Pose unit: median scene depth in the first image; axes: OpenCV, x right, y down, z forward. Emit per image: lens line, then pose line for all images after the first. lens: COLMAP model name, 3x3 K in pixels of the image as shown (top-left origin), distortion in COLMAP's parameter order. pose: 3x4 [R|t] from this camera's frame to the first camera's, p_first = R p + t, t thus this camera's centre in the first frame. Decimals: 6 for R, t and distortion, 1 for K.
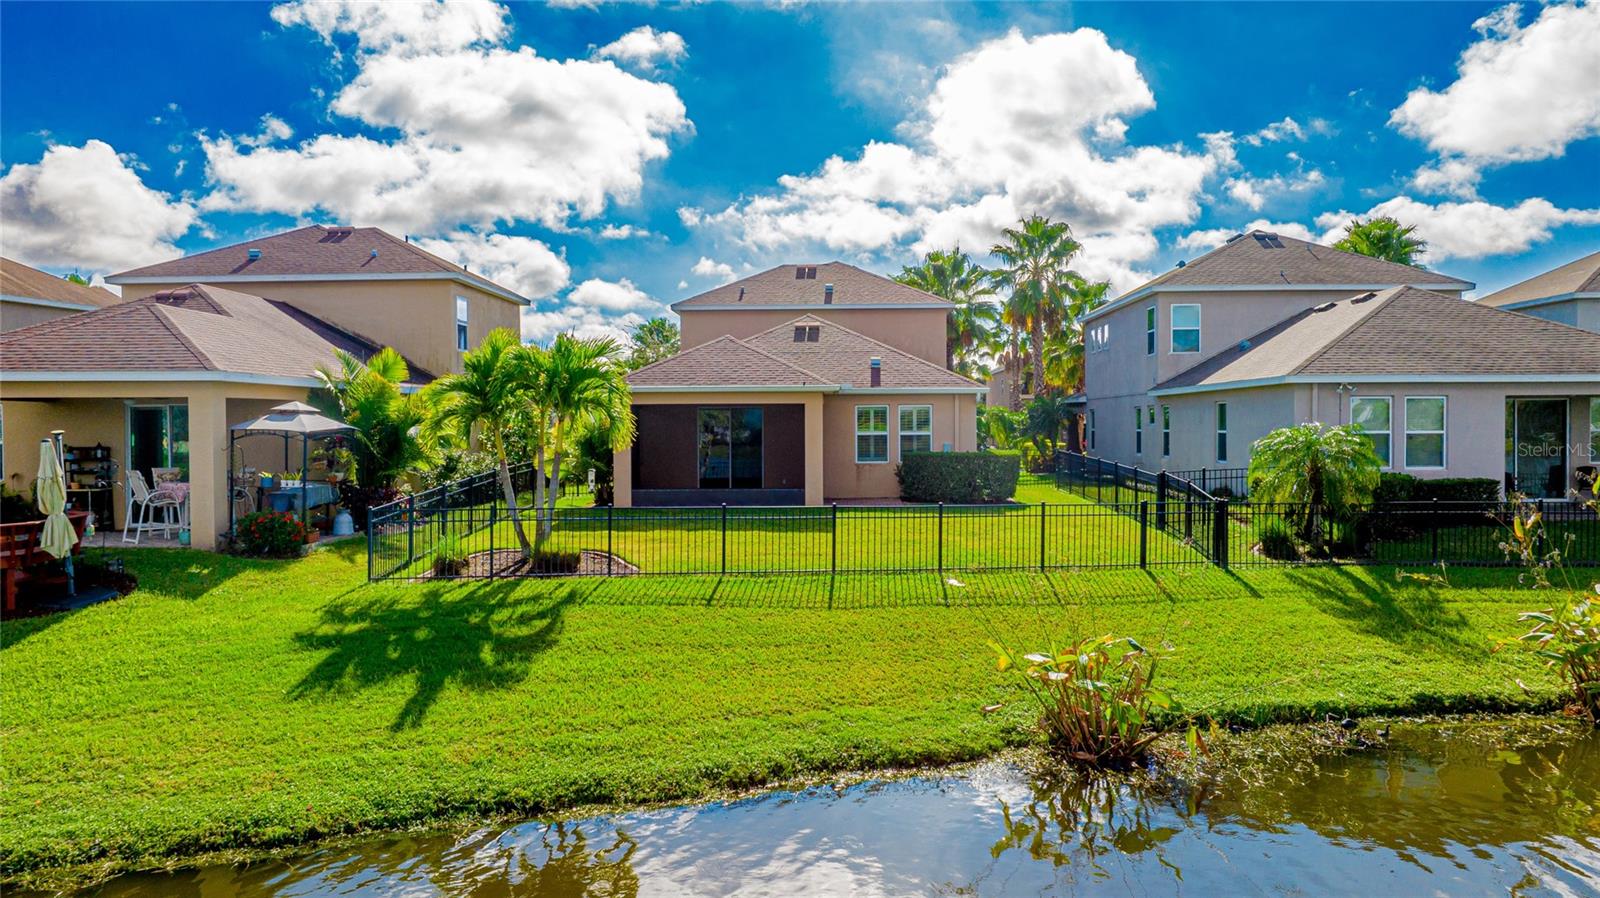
lens RADIAL K [[1166.0, 0, 778.1], [0, 1166.0, 453.9], [0, 0, 1]] dist [-0.023525, 0.002816]
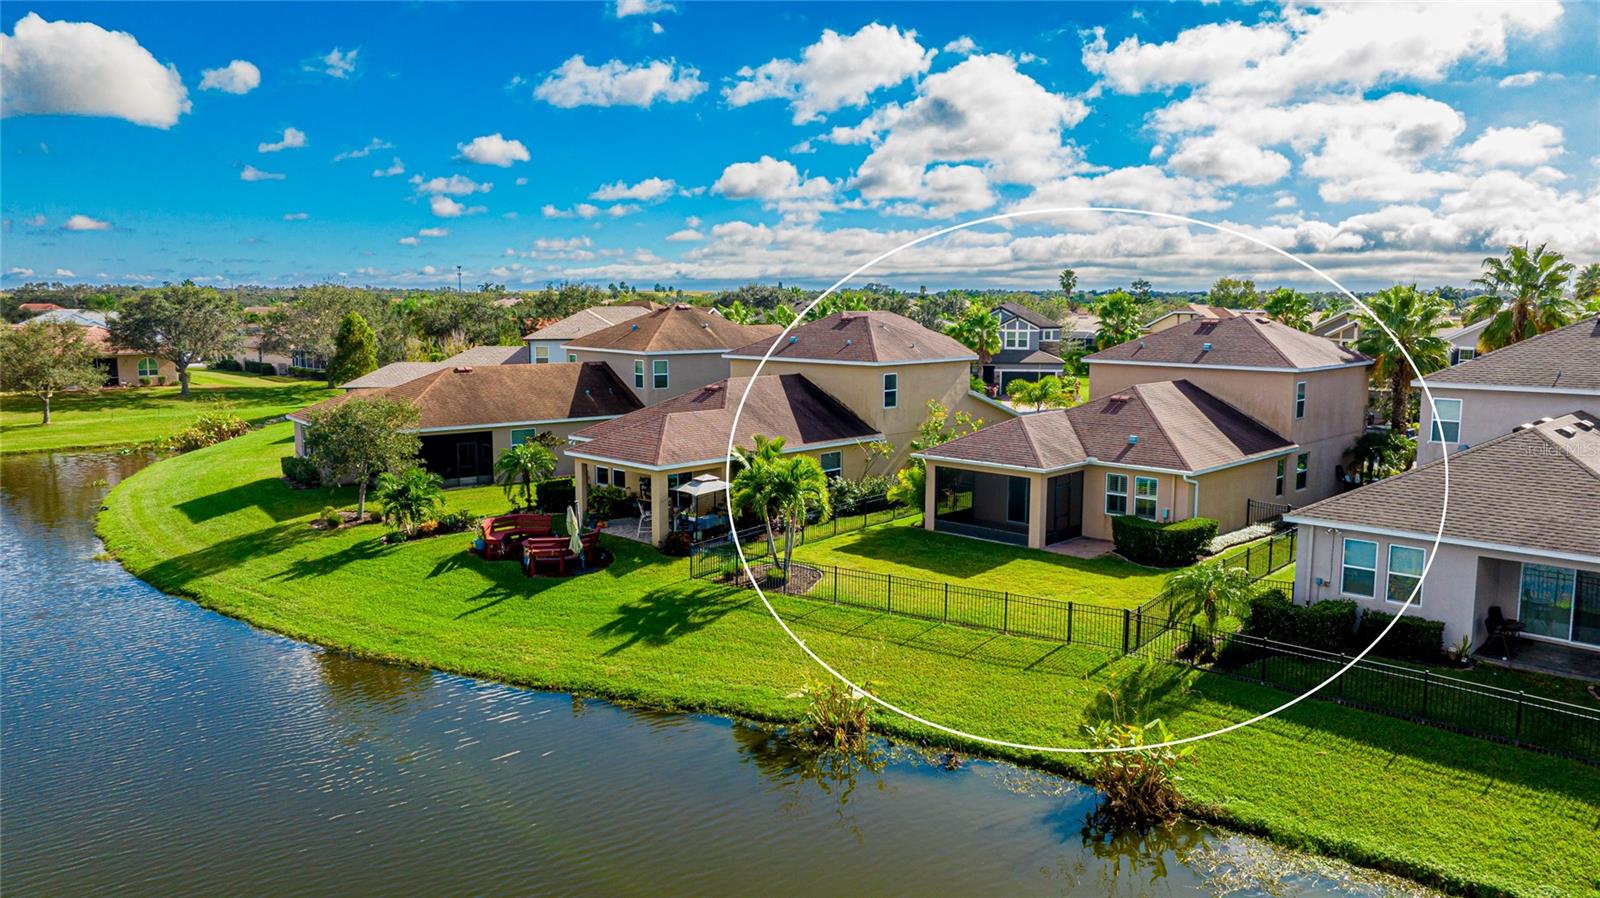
lens RADIAL K [[1162.9, 0, 800.0], [0, 1162.9, 449.0], [0, 0, 1]] dist [-0.023511, 0.001032]
pose [[0.756028, 0.094800, -0.647638, 0.867904], [-0.021157, 0.992478, 0.120579, -0.289602], [0.654198, -0.077459, 0.752347, -0.343910]]
